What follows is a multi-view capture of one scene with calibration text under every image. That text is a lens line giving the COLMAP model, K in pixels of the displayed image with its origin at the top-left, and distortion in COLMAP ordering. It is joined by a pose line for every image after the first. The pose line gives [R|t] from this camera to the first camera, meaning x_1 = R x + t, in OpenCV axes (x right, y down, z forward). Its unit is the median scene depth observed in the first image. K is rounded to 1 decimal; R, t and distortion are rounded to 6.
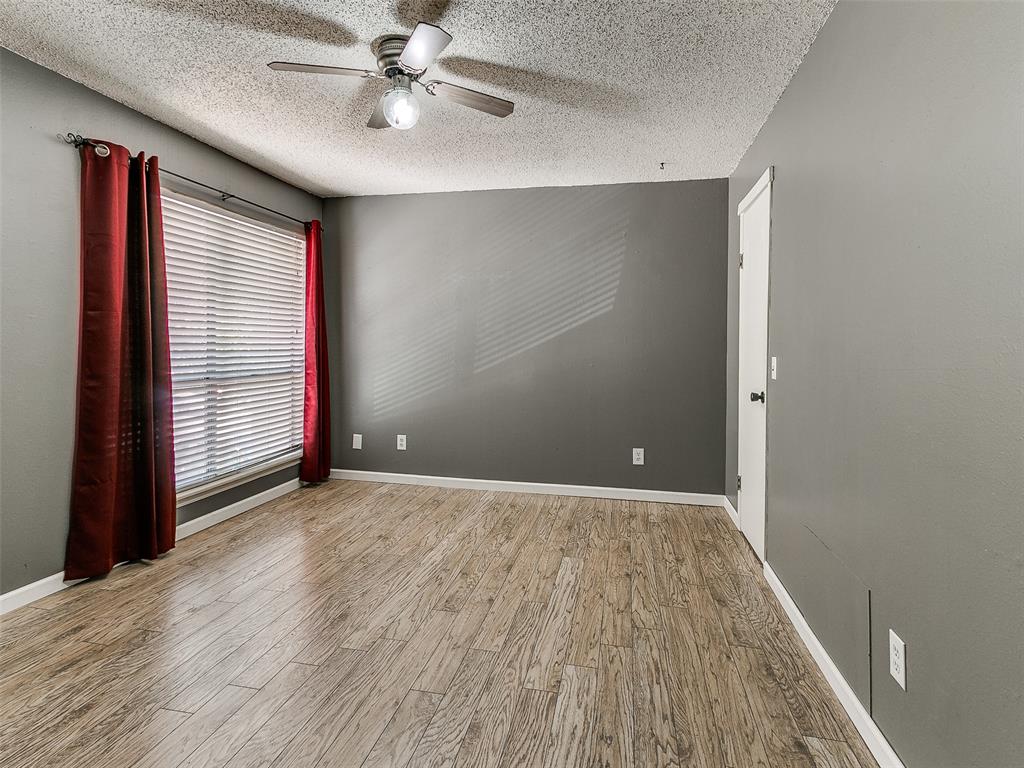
lens RADIAL K [[516.6, 0, 512.4], [0, 516.6, 386.3], [0, 0, 1]] dist [0.024509, -0.000948]
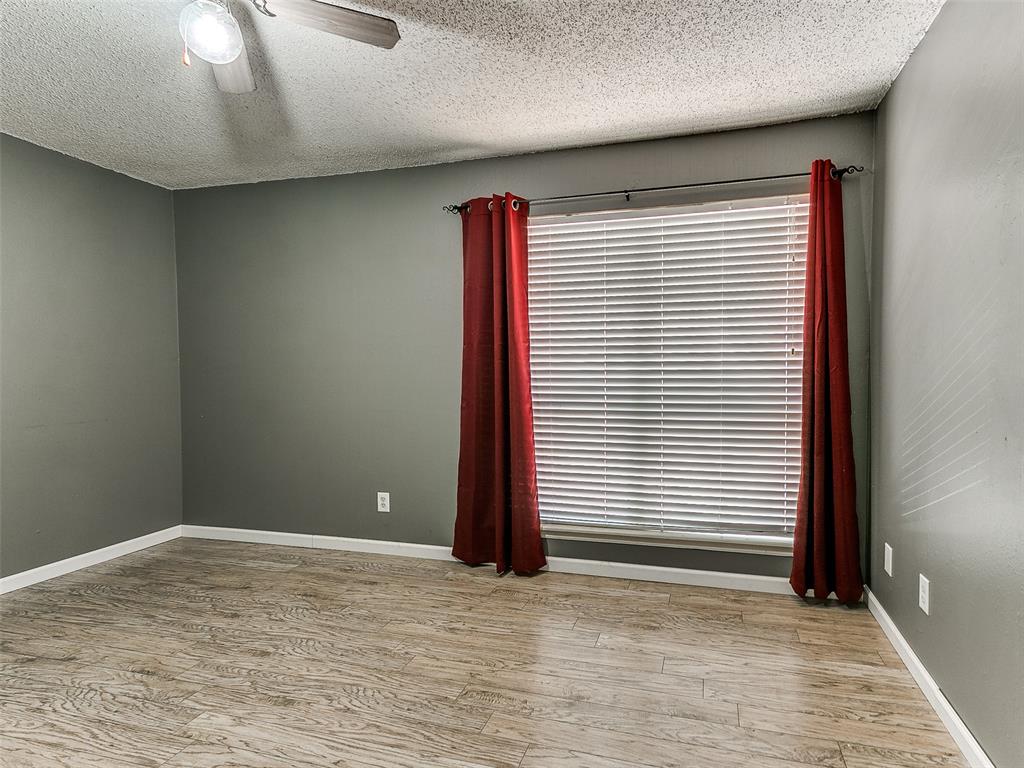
lens RADIAL K [[523.4, 0, 516.6], [0, 523.4, 388.7], [0, 0, 1]] dist [0.021775, -0.001480]
pose [[-0.031311, 0.022443, -0.999258, 0.370927], [-0.077398, 0.996691, 0.024811, -0.069586], [0.996508, 0.078118, -0.029470, 1.059904]]
